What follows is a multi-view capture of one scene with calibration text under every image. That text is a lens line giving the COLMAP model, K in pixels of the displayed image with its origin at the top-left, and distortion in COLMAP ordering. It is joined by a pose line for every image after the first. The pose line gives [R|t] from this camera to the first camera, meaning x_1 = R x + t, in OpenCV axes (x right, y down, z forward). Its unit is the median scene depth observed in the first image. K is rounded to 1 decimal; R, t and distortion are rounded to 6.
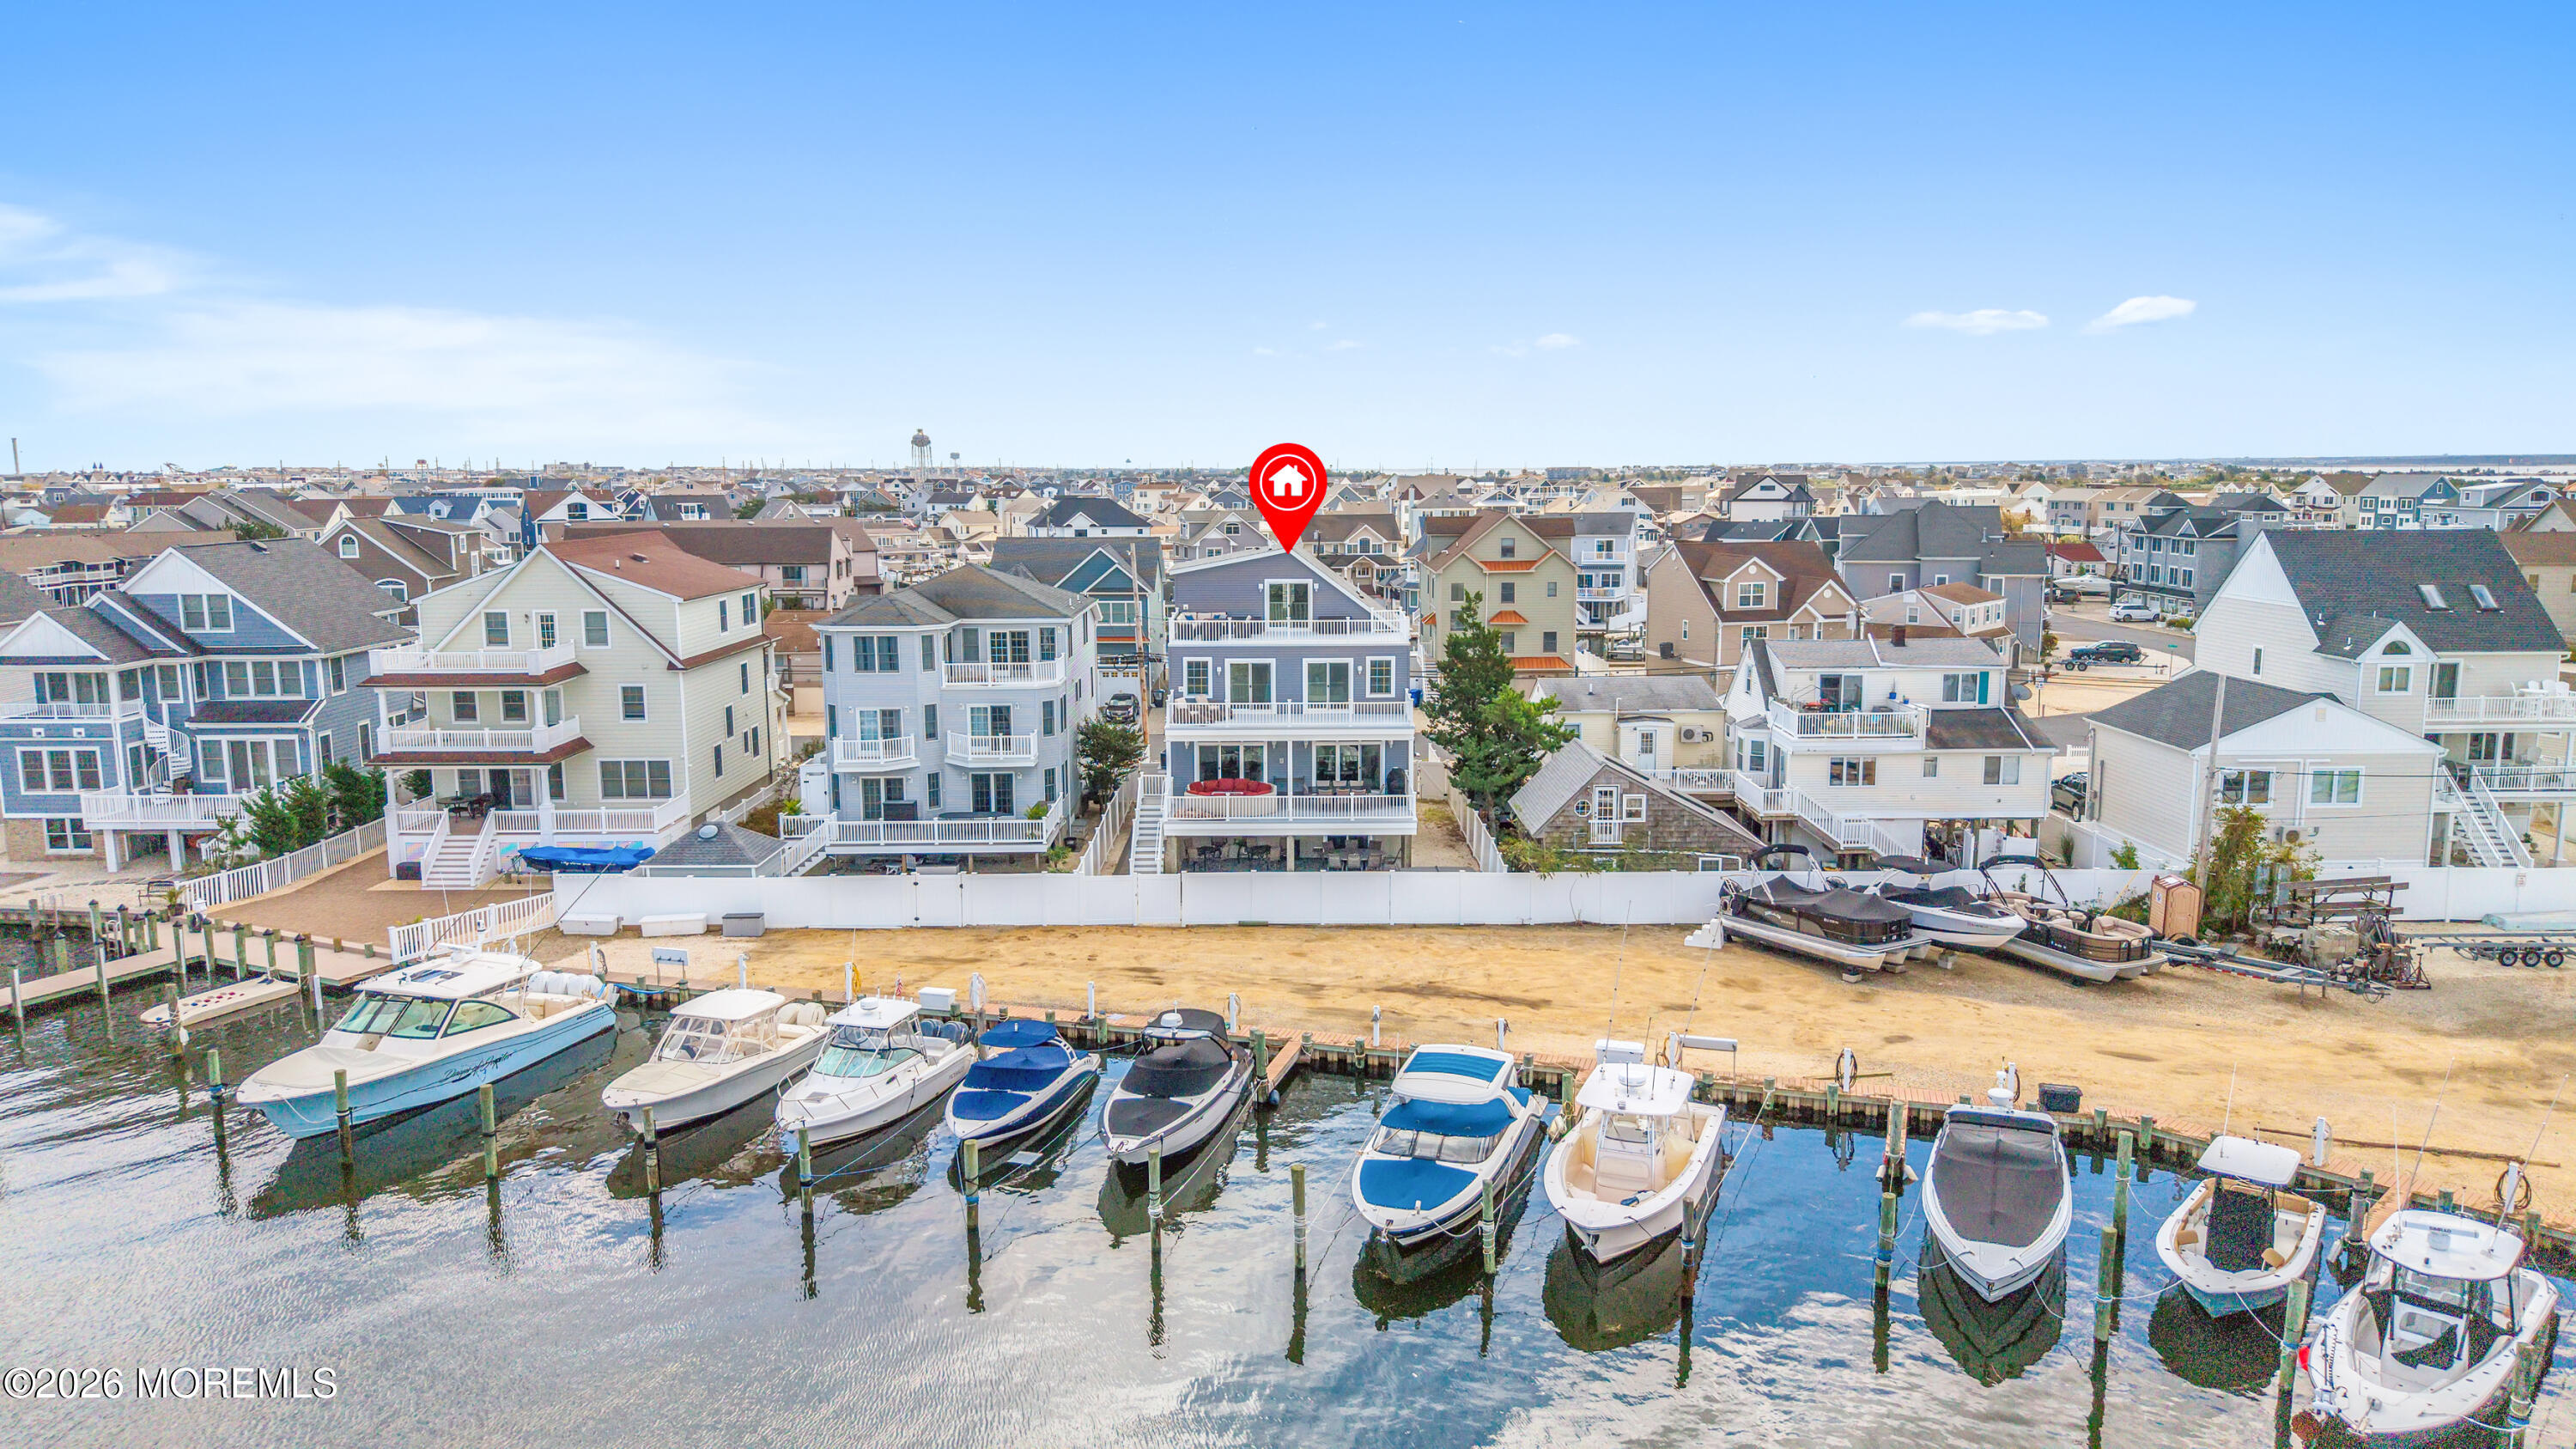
lens RADIAL K [[1725.6, 0, 1295.4], [0, 1725.6, 725.4], [0, 0, 1]] dist [0.036322, -0.040413]
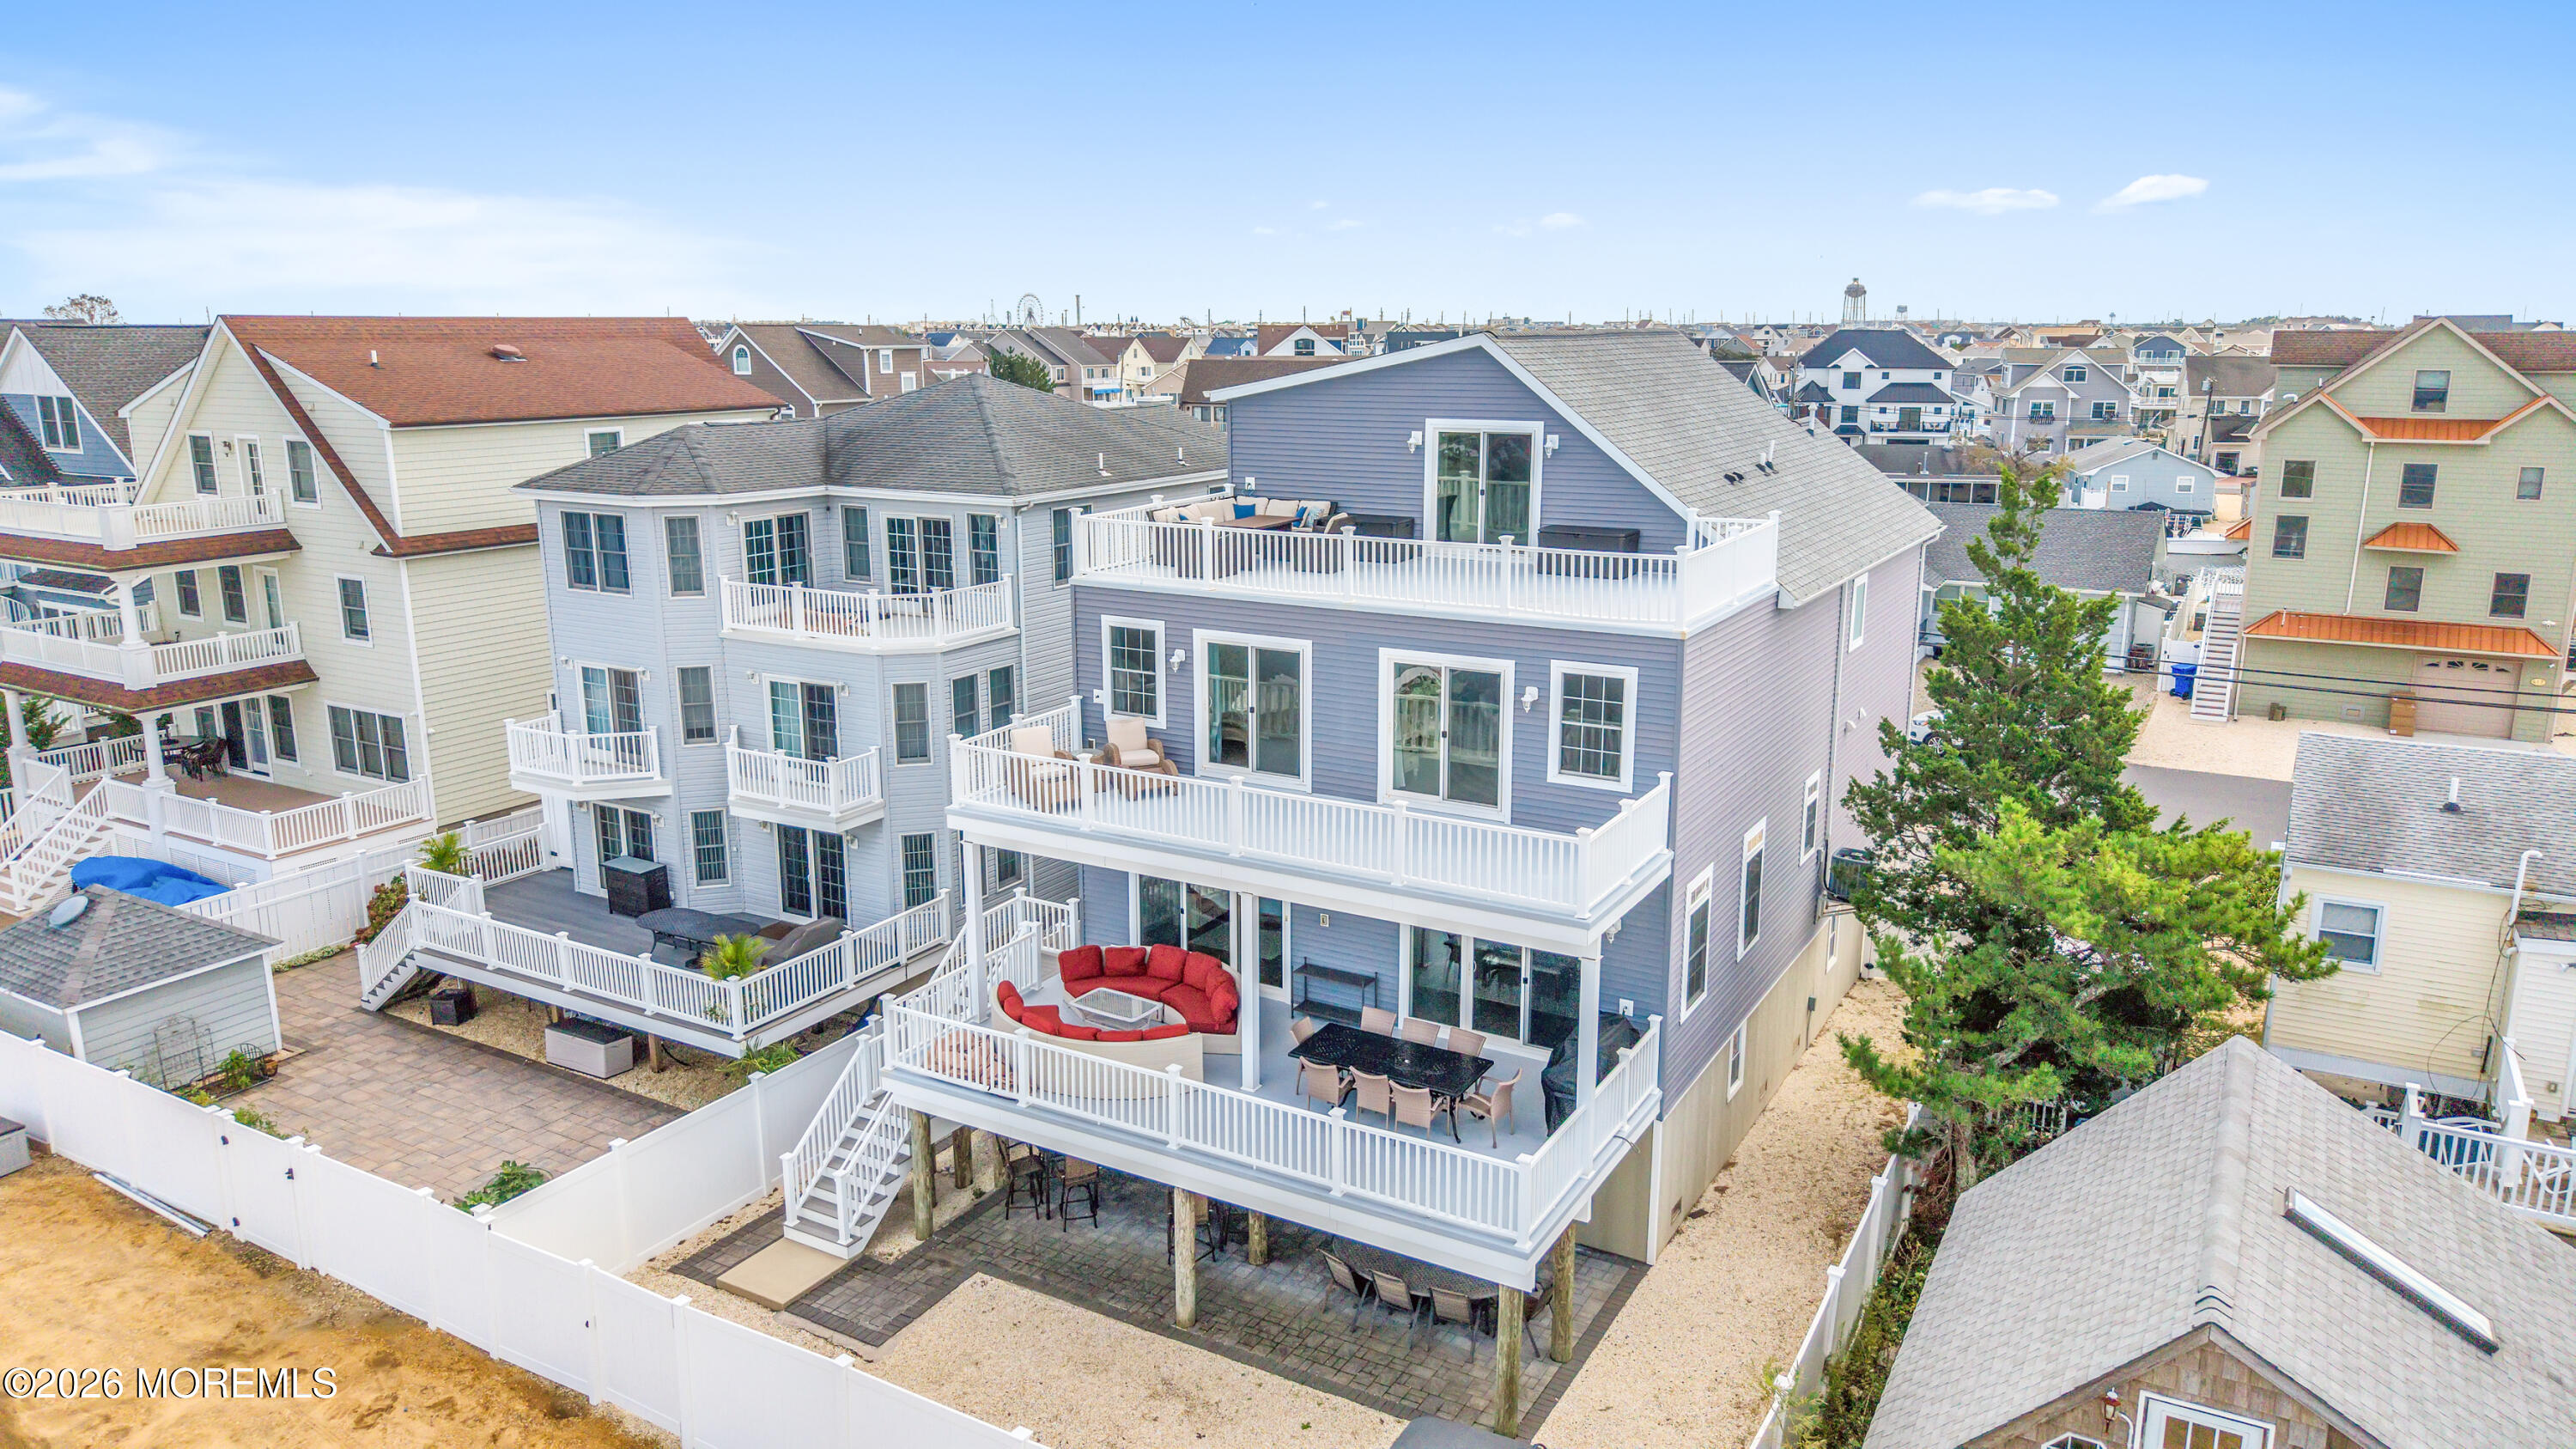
lens RADIAL K [[1725.6, 0, 1295.4], [0, 1725.6, 725.4], [0, 0, 1]] dist [0.036322, -0.040413]
pose [[0.862393, 0.116950, -0.492546, 0.155707], [-0.077775, 0.992007, 0.099365, -0.054007], [0.500230, -0.047384, 0.864595, 0.662546]]
